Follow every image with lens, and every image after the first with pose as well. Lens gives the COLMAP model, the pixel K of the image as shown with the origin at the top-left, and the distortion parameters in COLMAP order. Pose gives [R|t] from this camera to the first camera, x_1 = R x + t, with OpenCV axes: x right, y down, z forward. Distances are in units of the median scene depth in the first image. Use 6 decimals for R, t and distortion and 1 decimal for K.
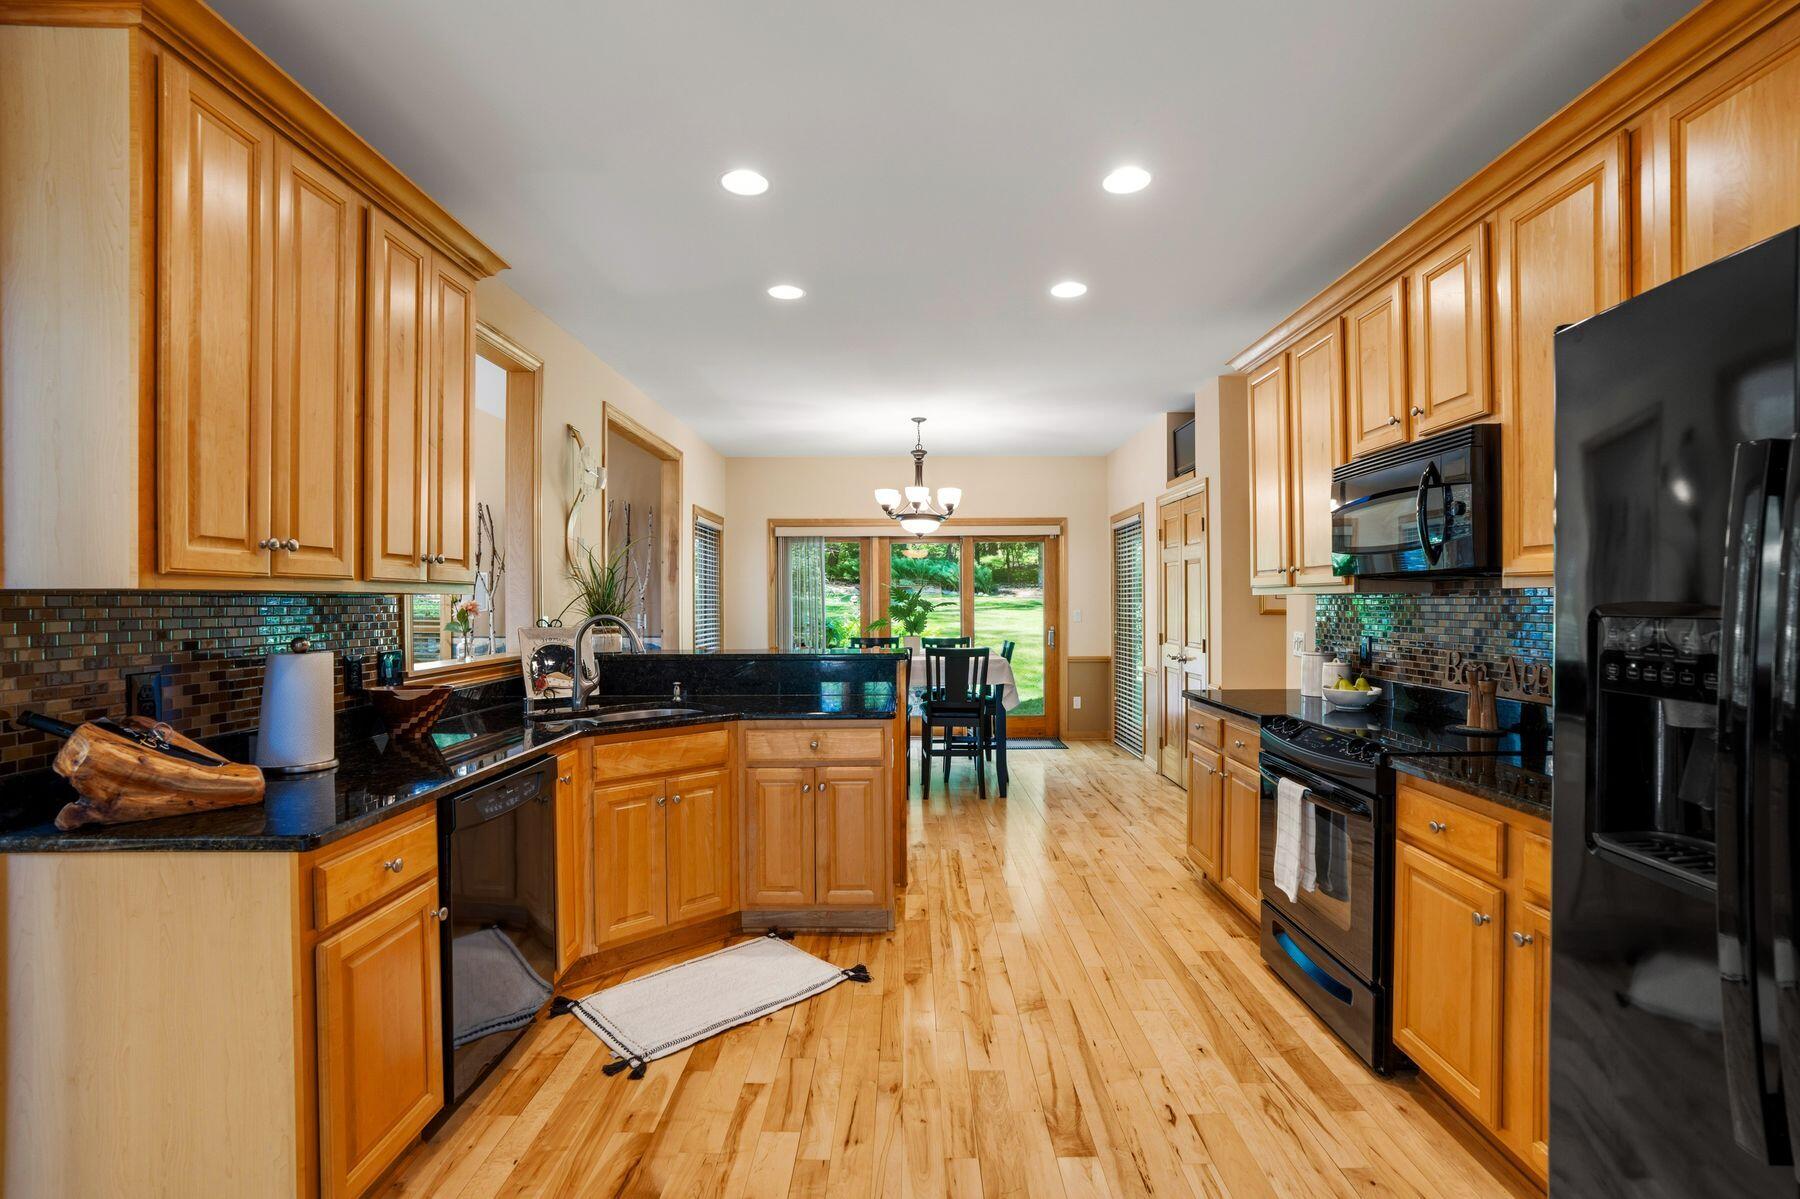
lens RADIAL K [[824.3, 0, 896.2], [0, 824.3, 597.4], [0, 0, 1]] dist [-0.054725, 0.019565]
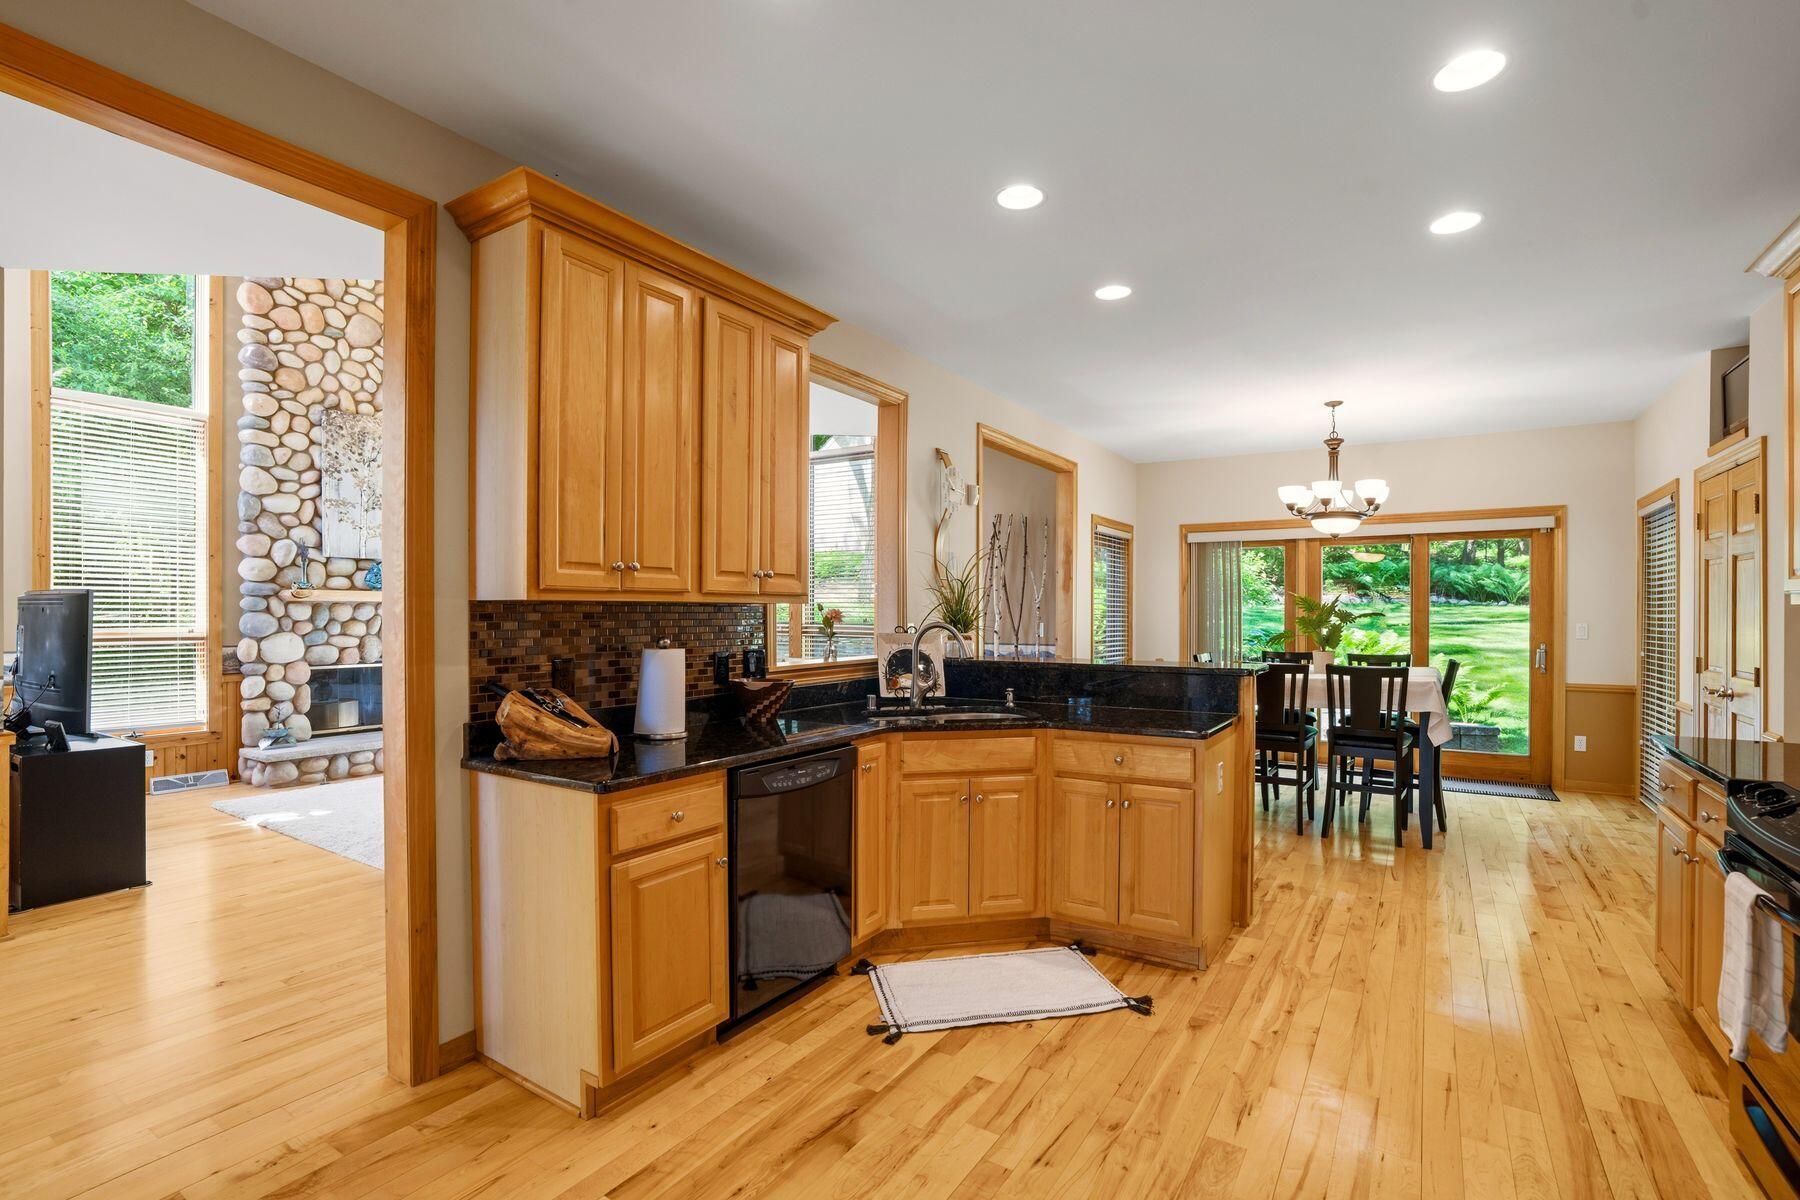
lens RADIAL K [[824.3, 0, 897.1], [0, 824.3, 611.4], [0, 0, 1]] dist [-0.054725, 0.019565]
pose [[0.843541, 0.004665, -0.537045, 0.215593], [-0.001596, 0.999980, 0.006179, -0.000015], [0.537063, -0.004355, 0.843531, 0.055954]]
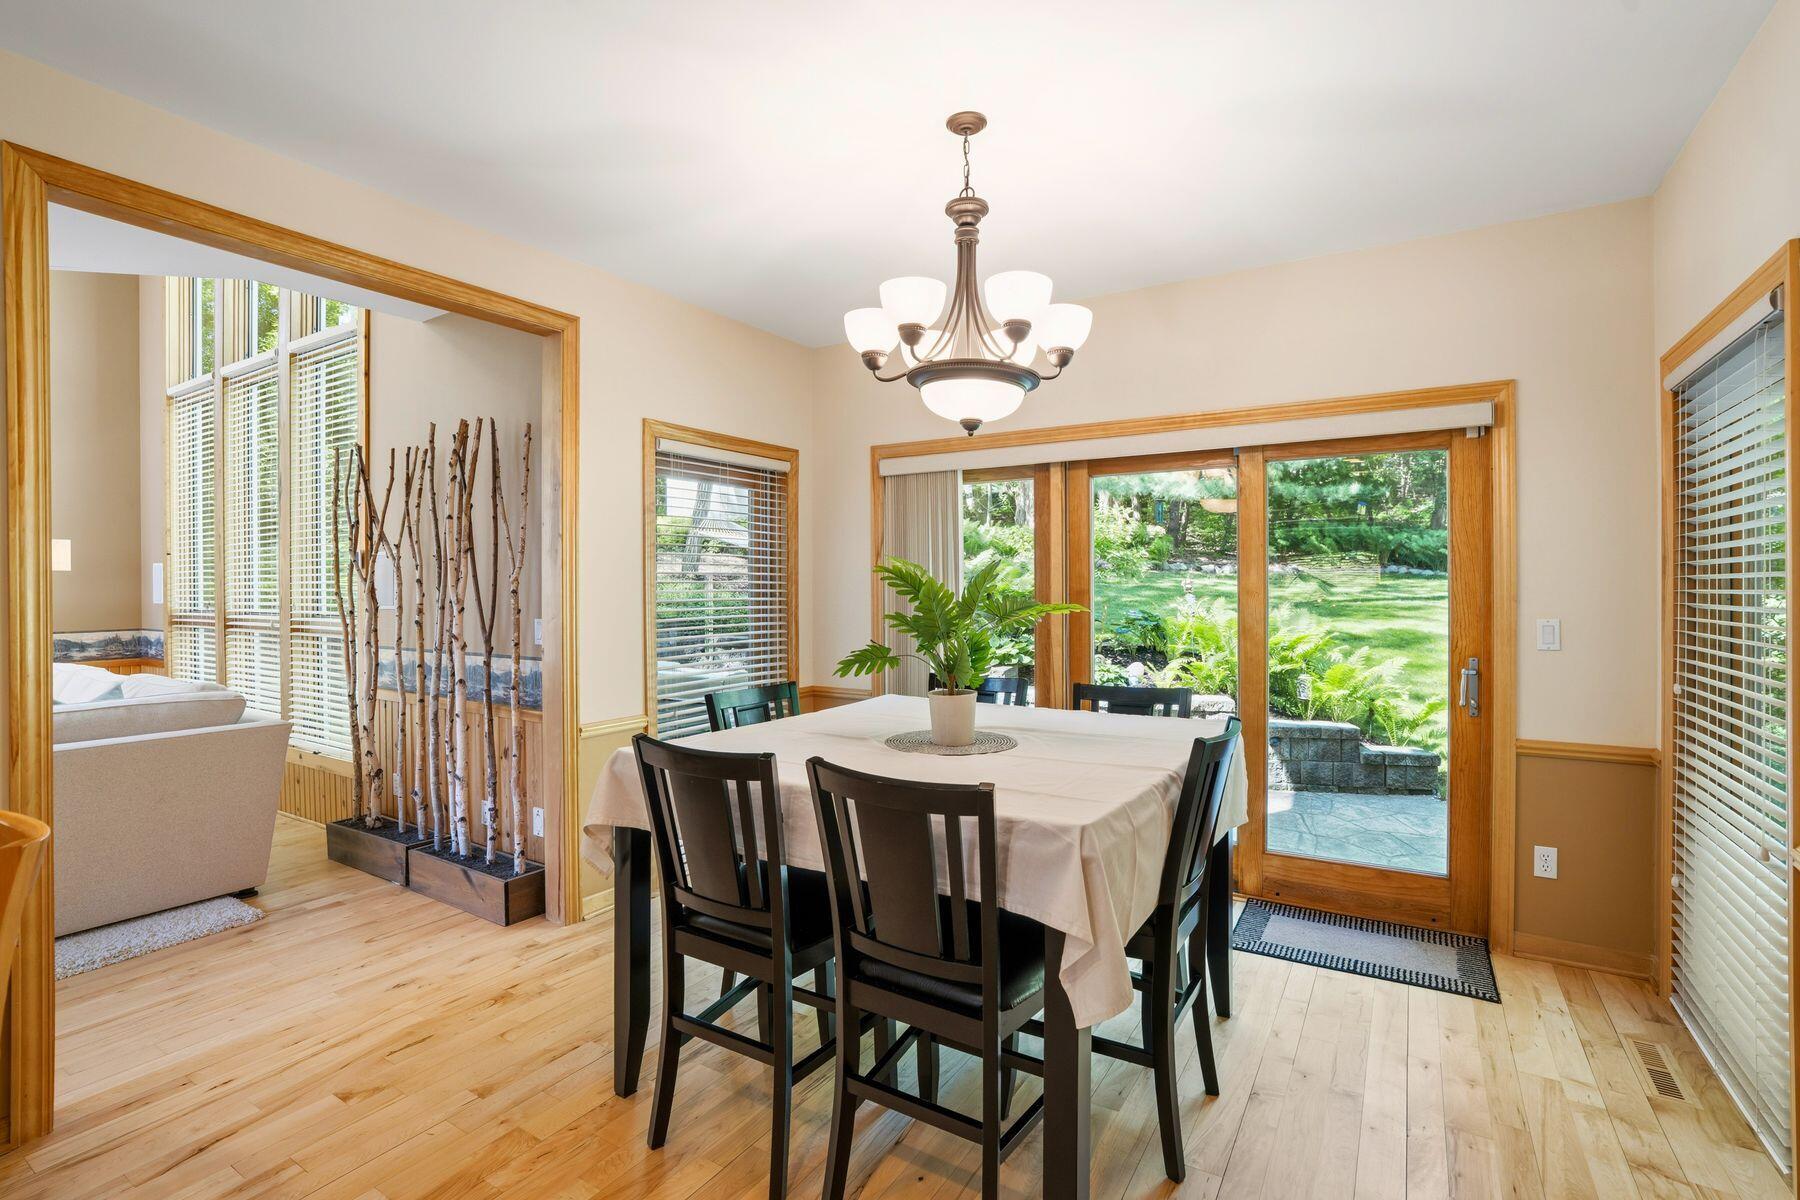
lens RADIAL K [[824.3, 0, 911.9], [0, 824.3, 585.3], [0, 0, 1]] dist [-0.054725, 0.019565]
pose [[0.857666, -0.002161, -0.514203, 0.422451], [0.006560, 0.999956, 0.006739, -0.011472], [0.514165, -0.009153, 0.857642, 1.412003]]
